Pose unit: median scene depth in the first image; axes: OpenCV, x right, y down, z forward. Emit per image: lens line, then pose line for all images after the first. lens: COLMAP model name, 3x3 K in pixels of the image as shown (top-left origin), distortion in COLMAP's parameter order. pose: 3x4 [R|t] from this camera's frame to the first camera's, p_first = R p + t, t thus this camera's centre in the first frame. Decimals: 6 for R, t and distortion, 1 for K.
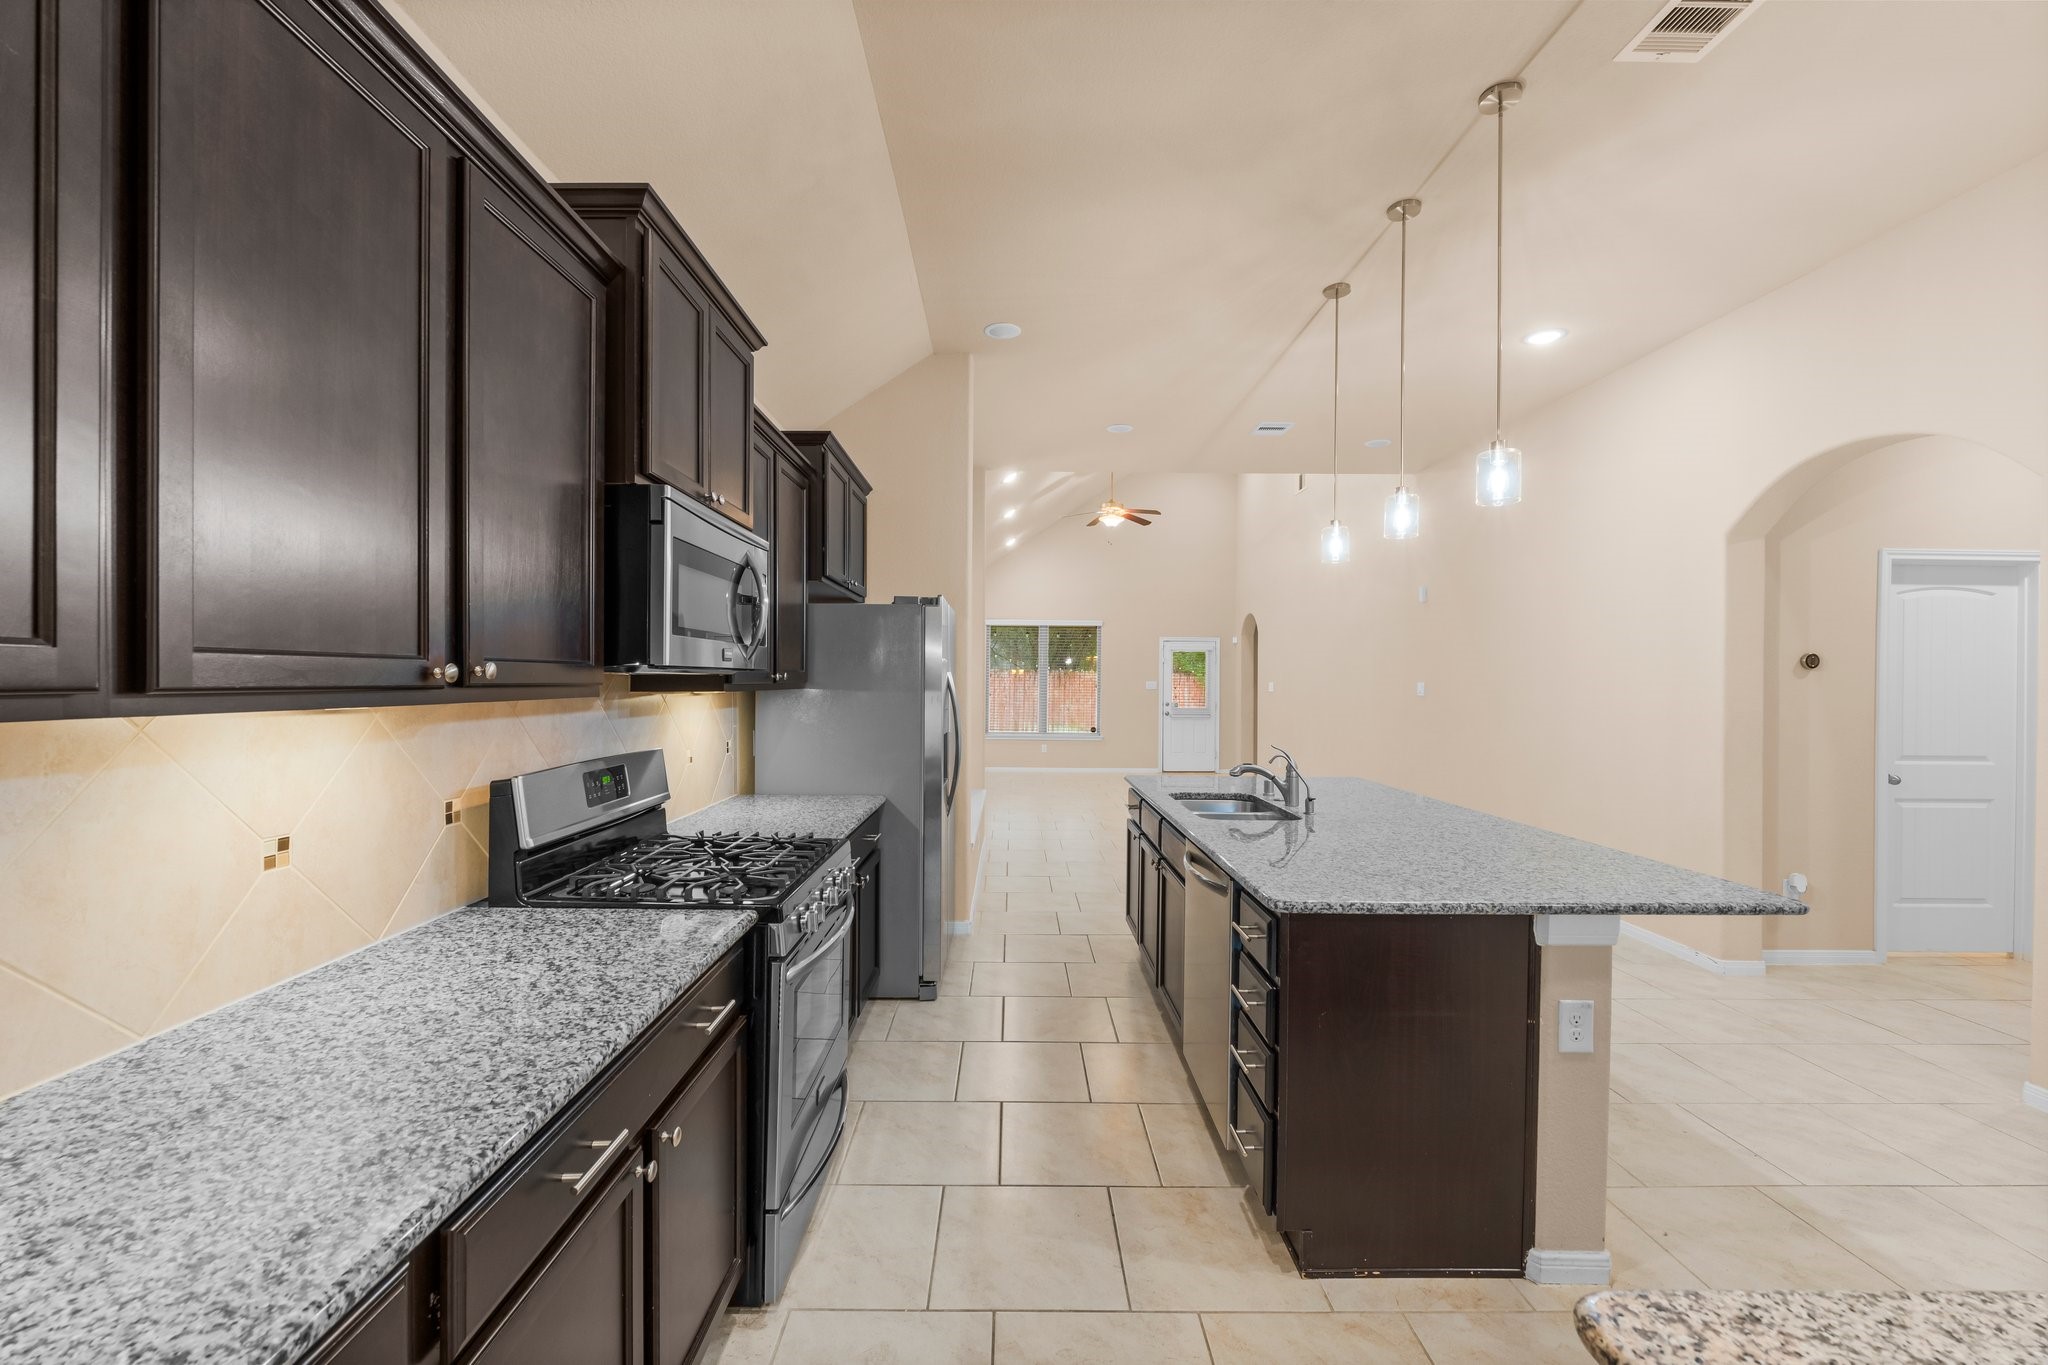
lens RADIAL K [[830.4, 0, 1009.4], [0, 830.4, 685.4], [0, 0, 1]] dist [-0.002388, -0.001508]
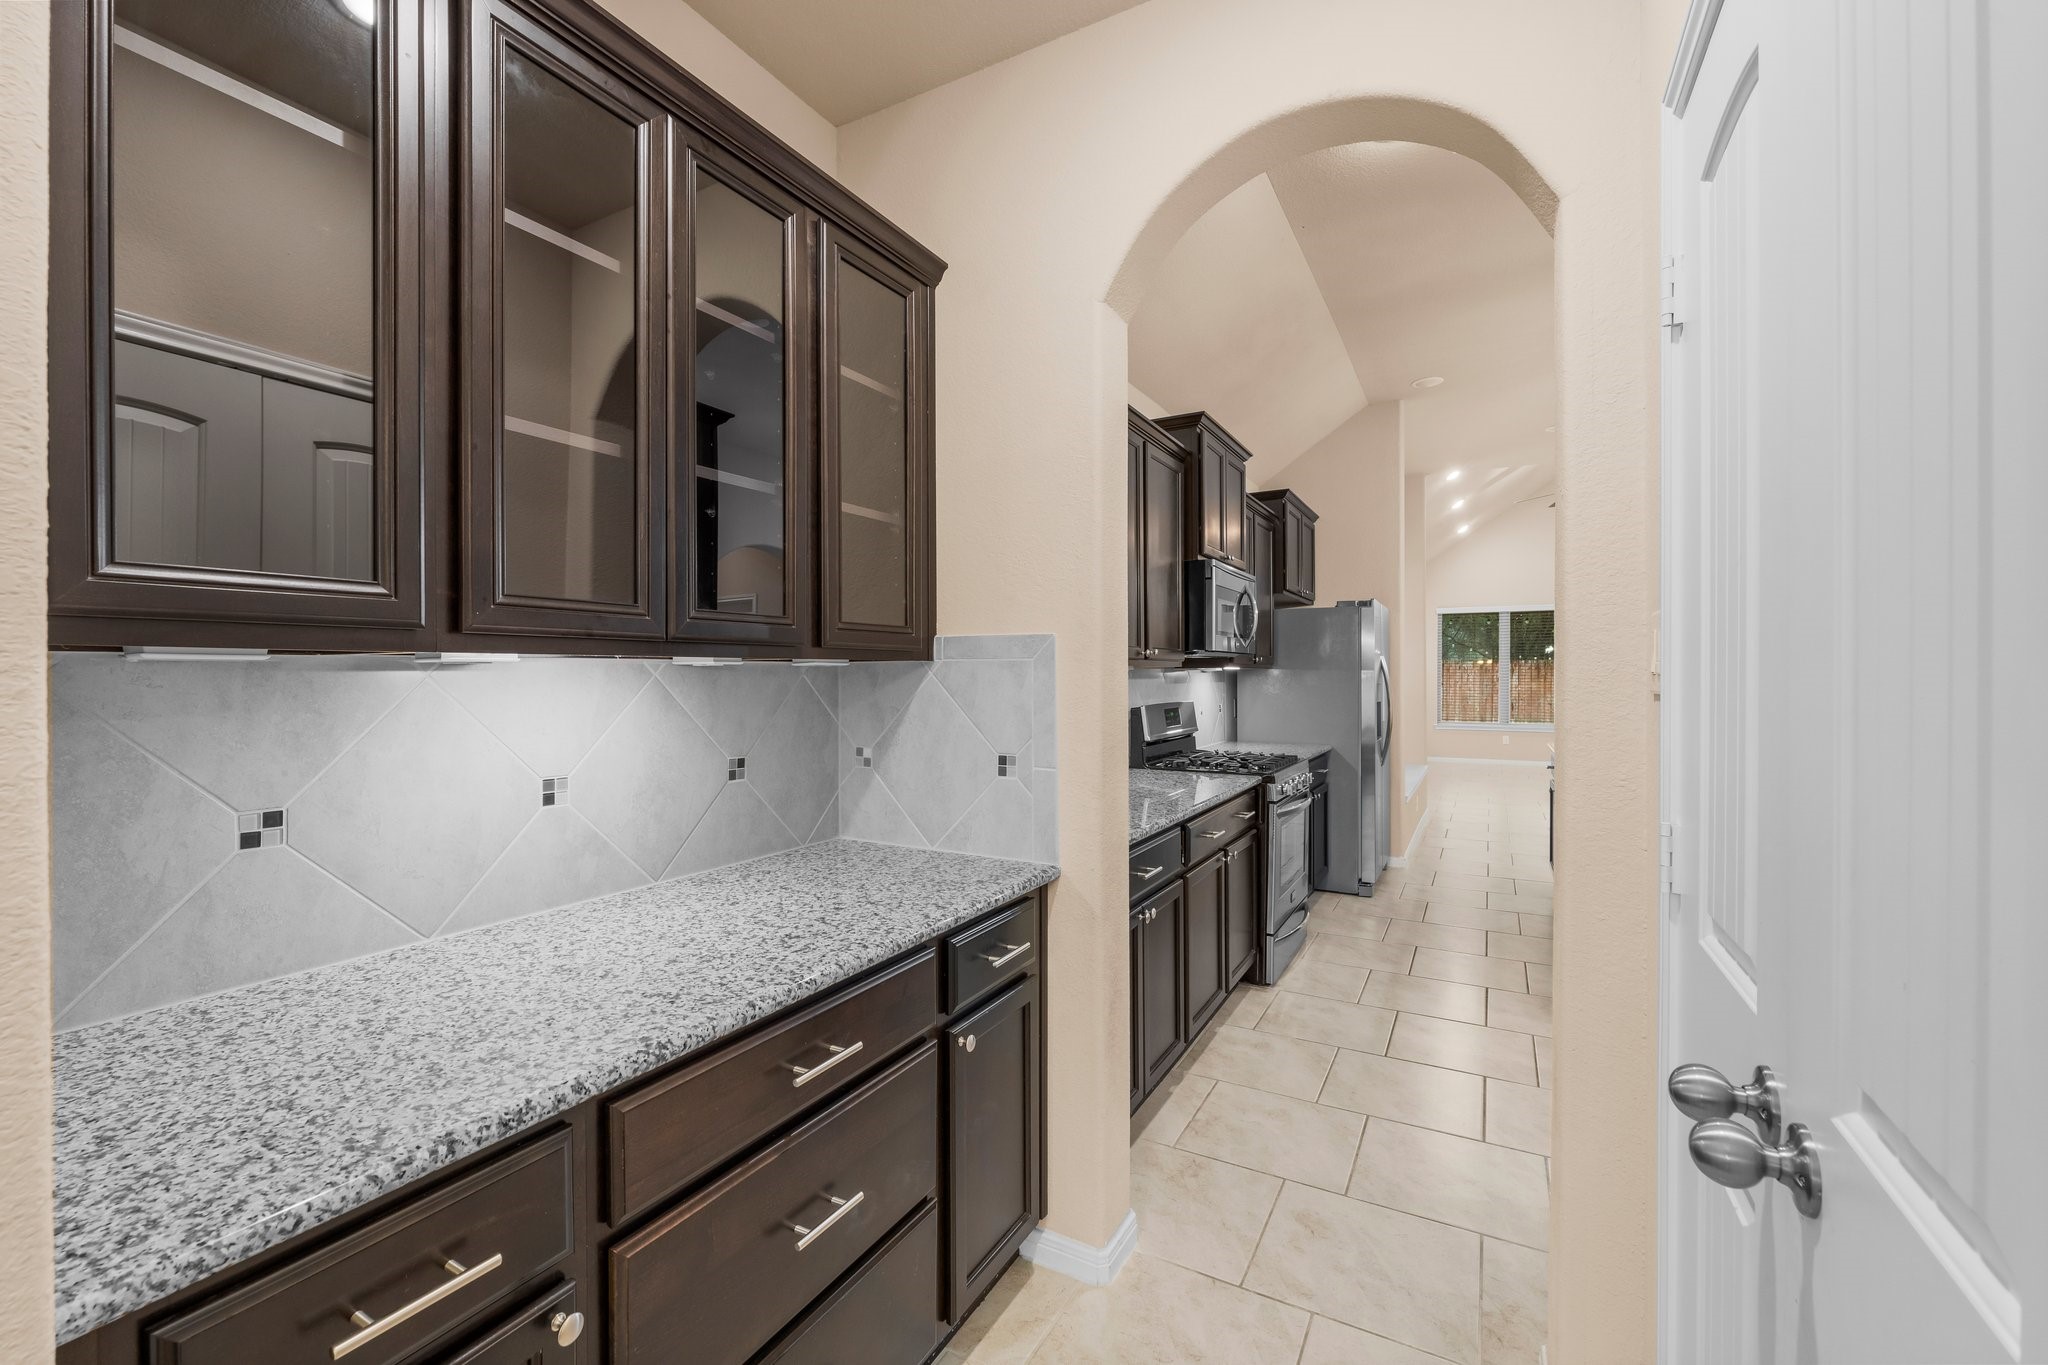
lens RADIAL K [[848.4, 0, 1026.1], [0, 848.4, 681.2], [0, 0, 1]] dist [-0.000853, -0.000094]
pose [[0.880922, -0.006678, -0.473214, 0.073085], [0.006429, 0.999977, -0.002143, 0.025036], [0.473217, -0.001154, 0.880945, -0.488689]]
